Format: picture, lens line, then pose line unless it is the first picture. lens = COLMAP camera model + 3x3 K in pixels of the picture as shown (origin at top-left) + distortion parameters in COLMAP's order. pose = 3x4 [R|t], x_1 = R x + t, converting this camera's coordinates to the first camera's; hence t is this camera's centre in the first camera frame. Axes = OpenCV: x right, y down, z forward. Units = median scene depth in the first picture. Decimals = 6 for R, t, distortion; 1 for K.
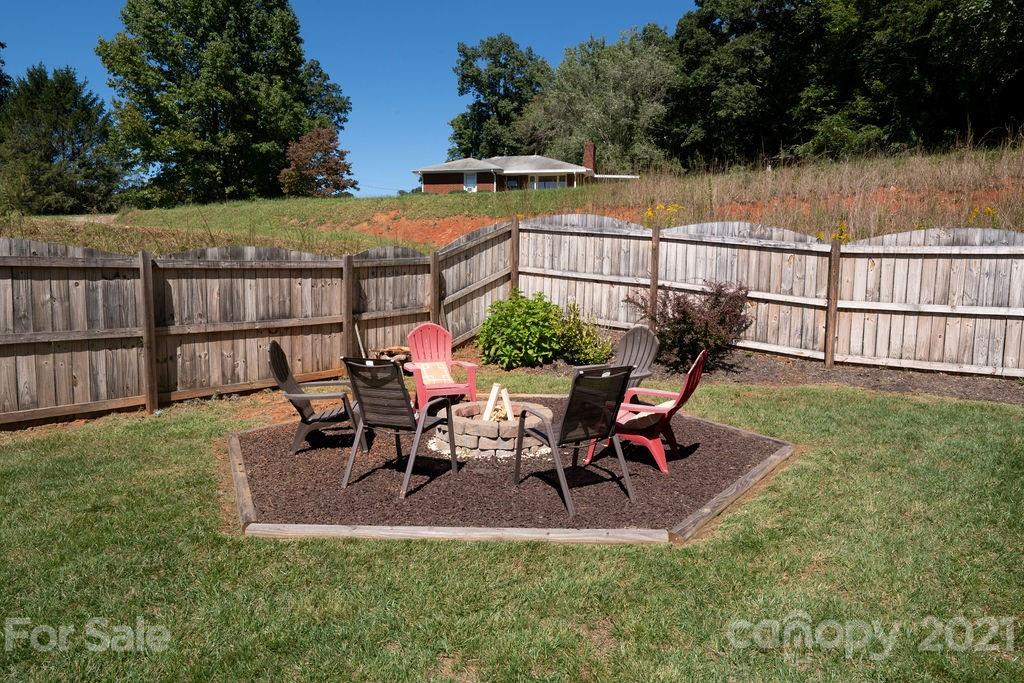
lens RADIAL K [[661.3, 0, 509.2], [0, 661.3, 340.6], [0, 0, 1]] dist [0.005422, 0.002262]
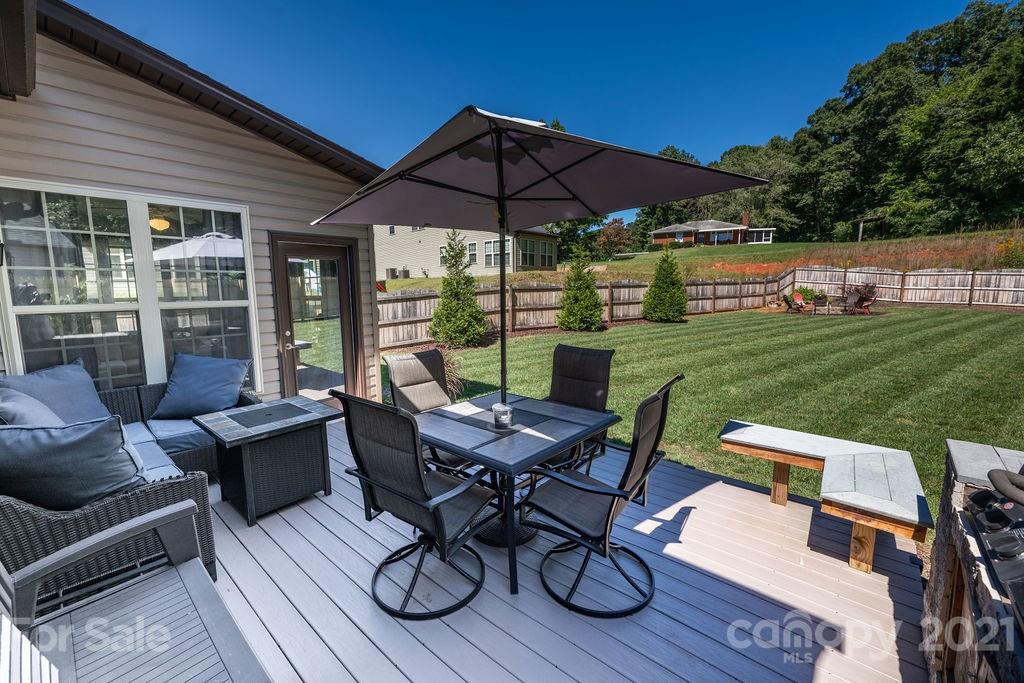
lens RADIAL K [[403.7, 0, 512.5], [0, 403.7, 340.4], [0, 0, 1]] dist [-0.000285, -0.002345]
pose [[0.954228, 0.015447, -0.298682, -0.897399], [-0.003585, 0.999184, 0.040223, 0.152397], [0.299059, -0.037311, 0.953505, -1.775577]]
